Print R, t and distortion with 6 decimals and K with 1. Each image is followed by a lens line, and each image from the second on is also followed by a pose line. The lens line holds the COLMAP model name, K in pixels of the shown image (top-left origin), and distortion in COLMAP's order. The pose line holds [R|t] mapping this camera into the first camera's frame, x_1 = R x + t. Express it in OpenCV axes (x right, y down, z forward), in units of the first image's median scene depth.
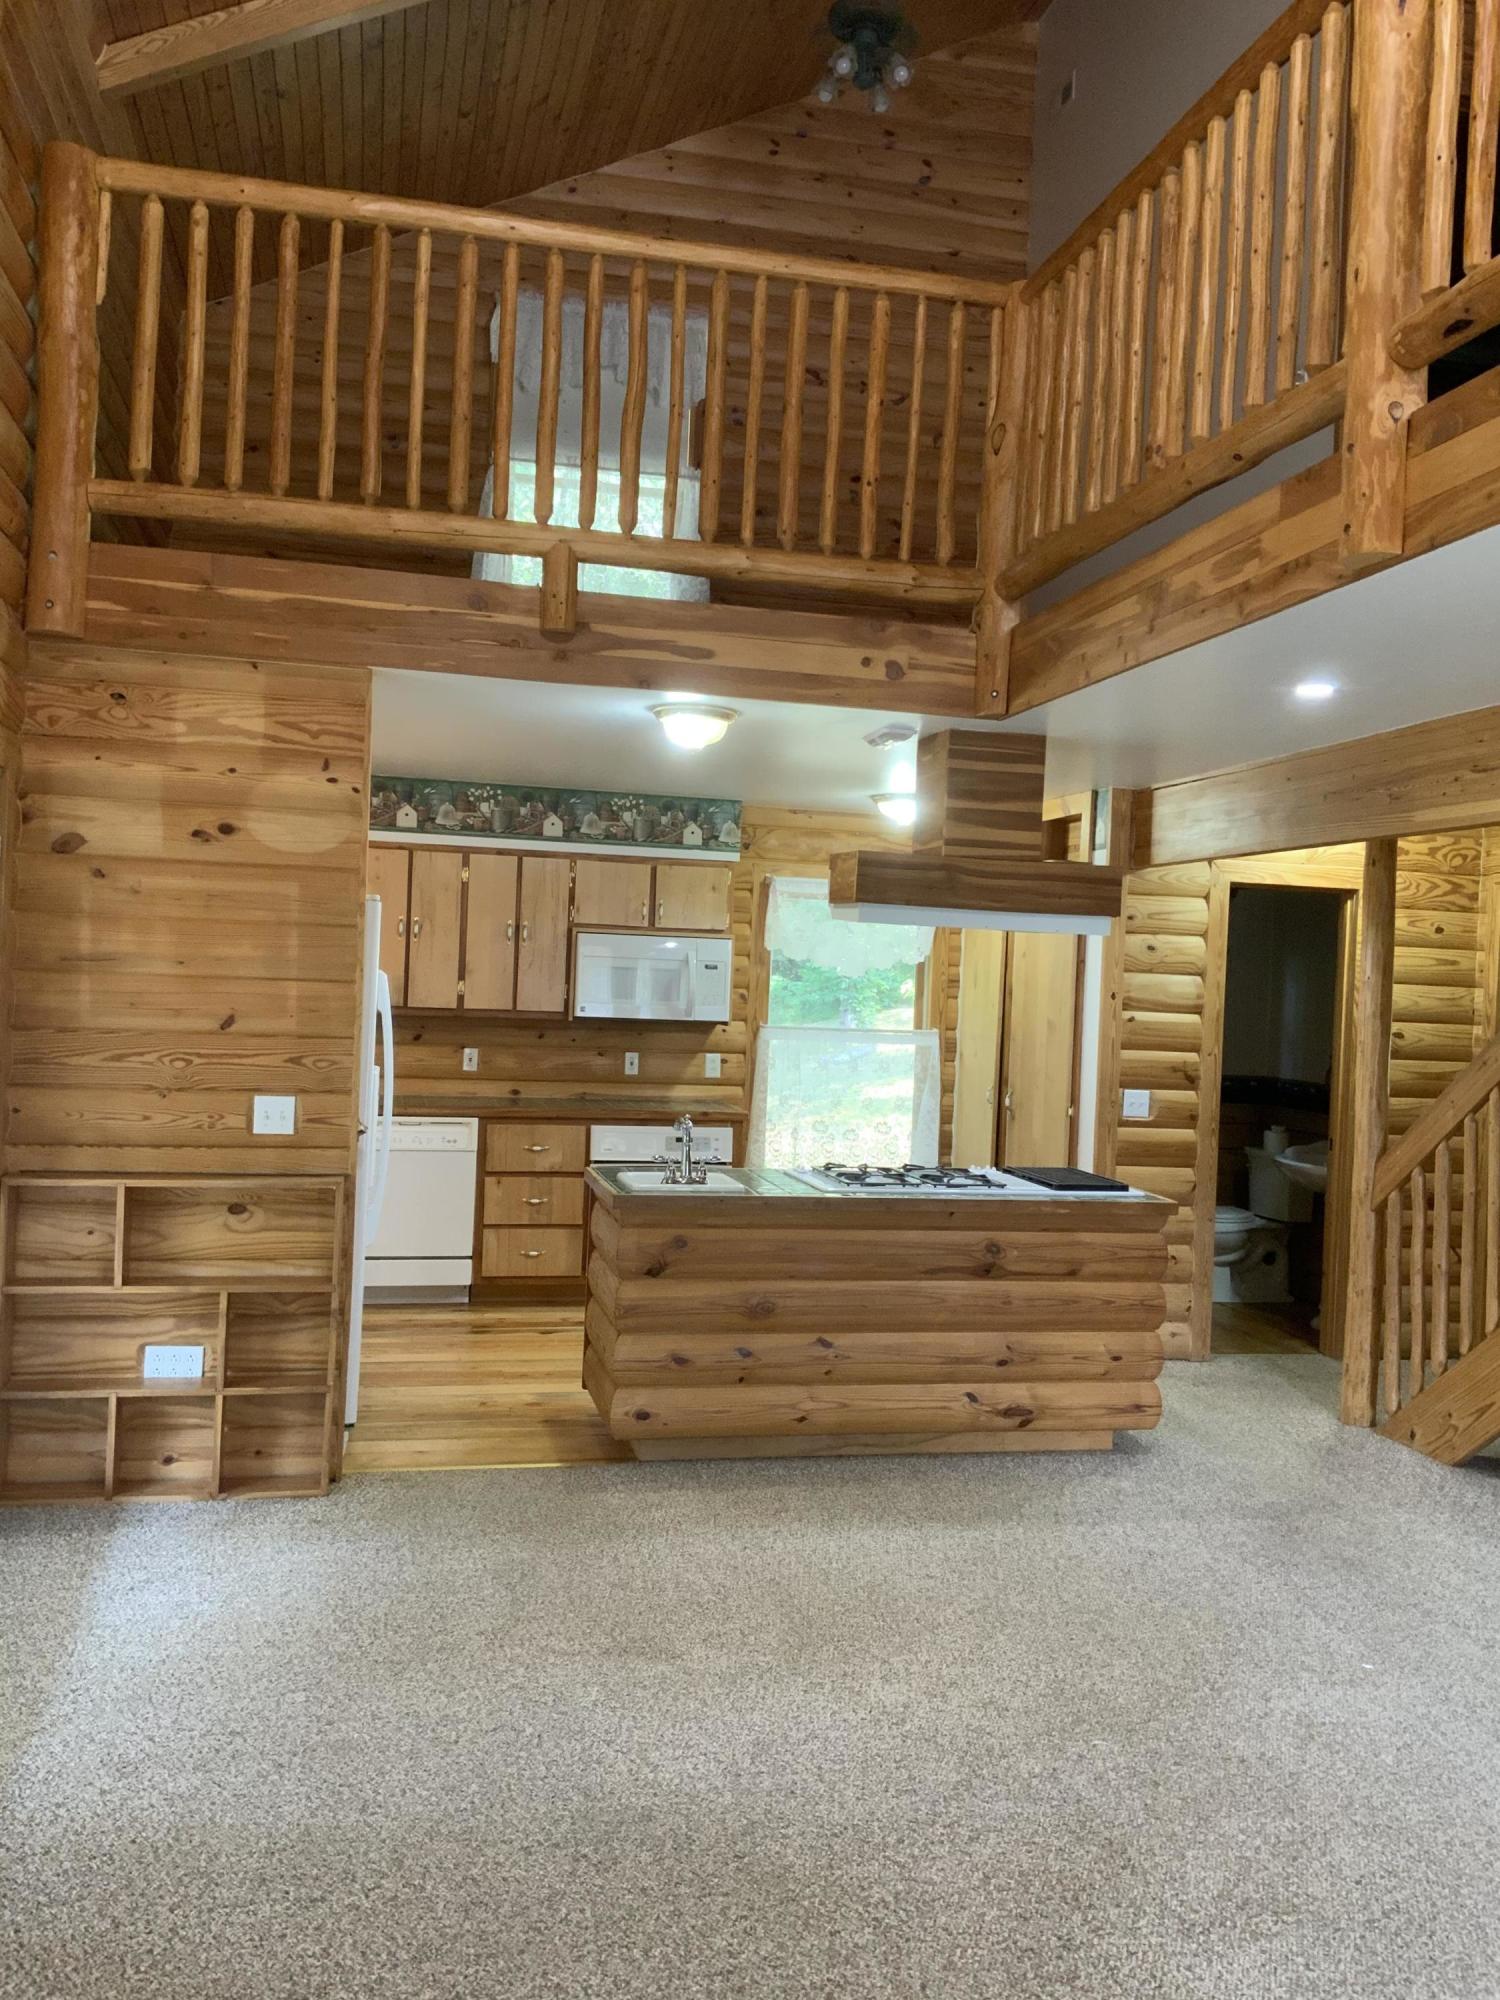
lens RADIAL K [[1637.2, 0, 750.5], [0, 1637.2, 989.9], [0, 0, 1]] dist [0.066307, -0.093230]
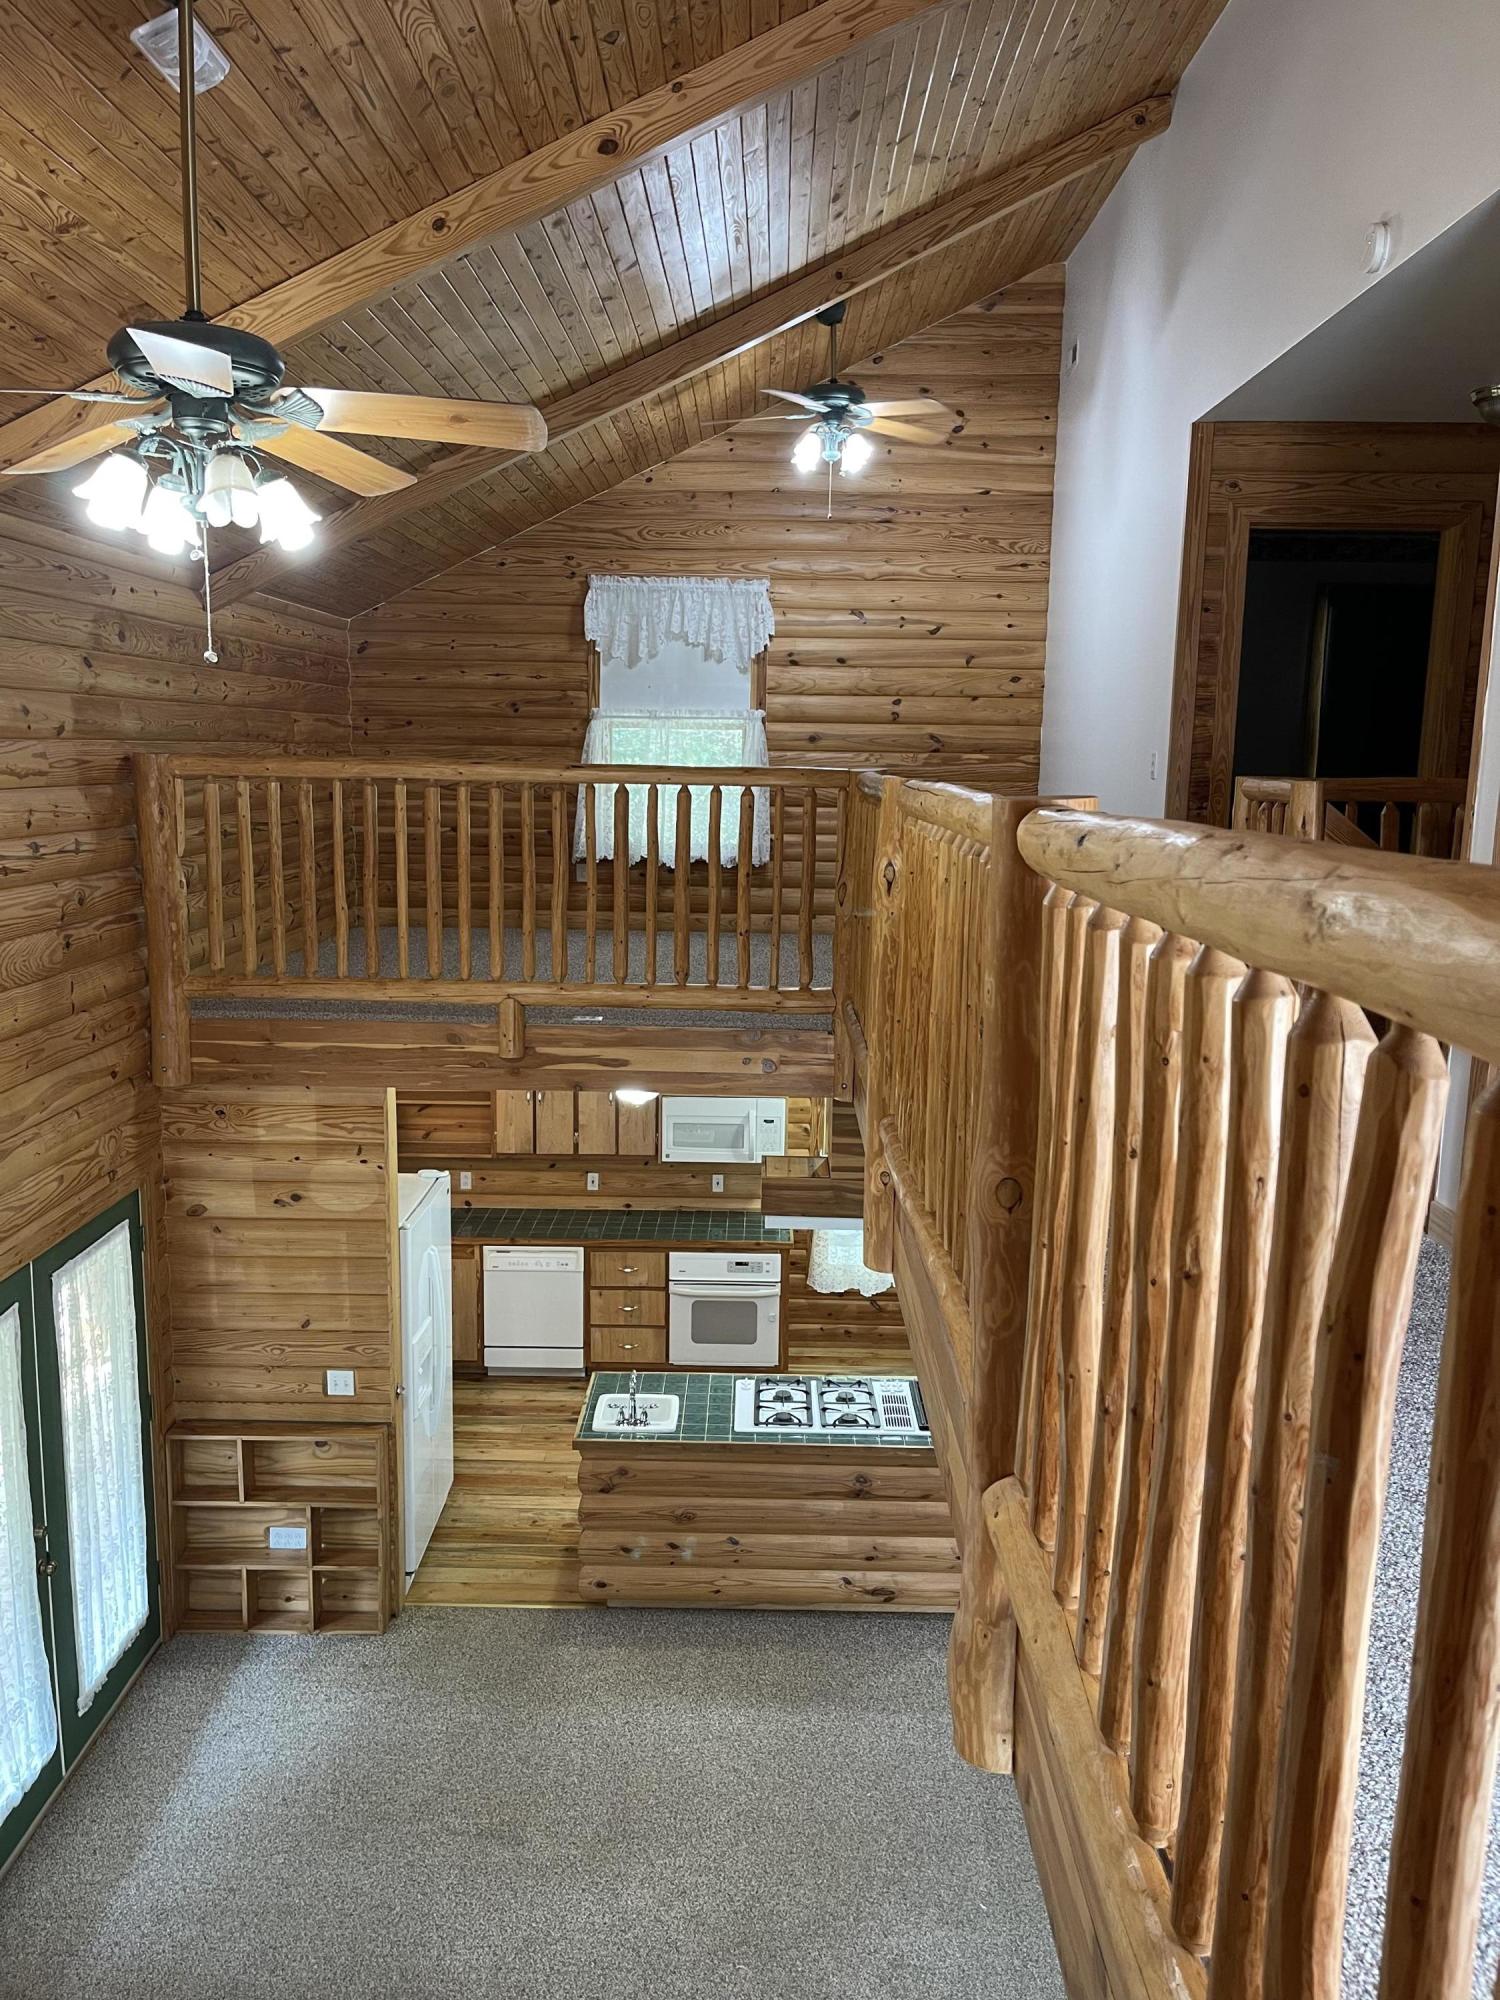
lens RADIAL K [[1495.6, 0, 753.7], [0, 1495.6, 999.3], [0, 0, 1]] dist [0.036977, -0.043985]
pose [[0.971300, 0.015182, -0.237374, 0.384509], [0.022847, 0.987392, 0.156636, -0.467497], [0.236759, -0.157563, 0.958707, -0.145420]]
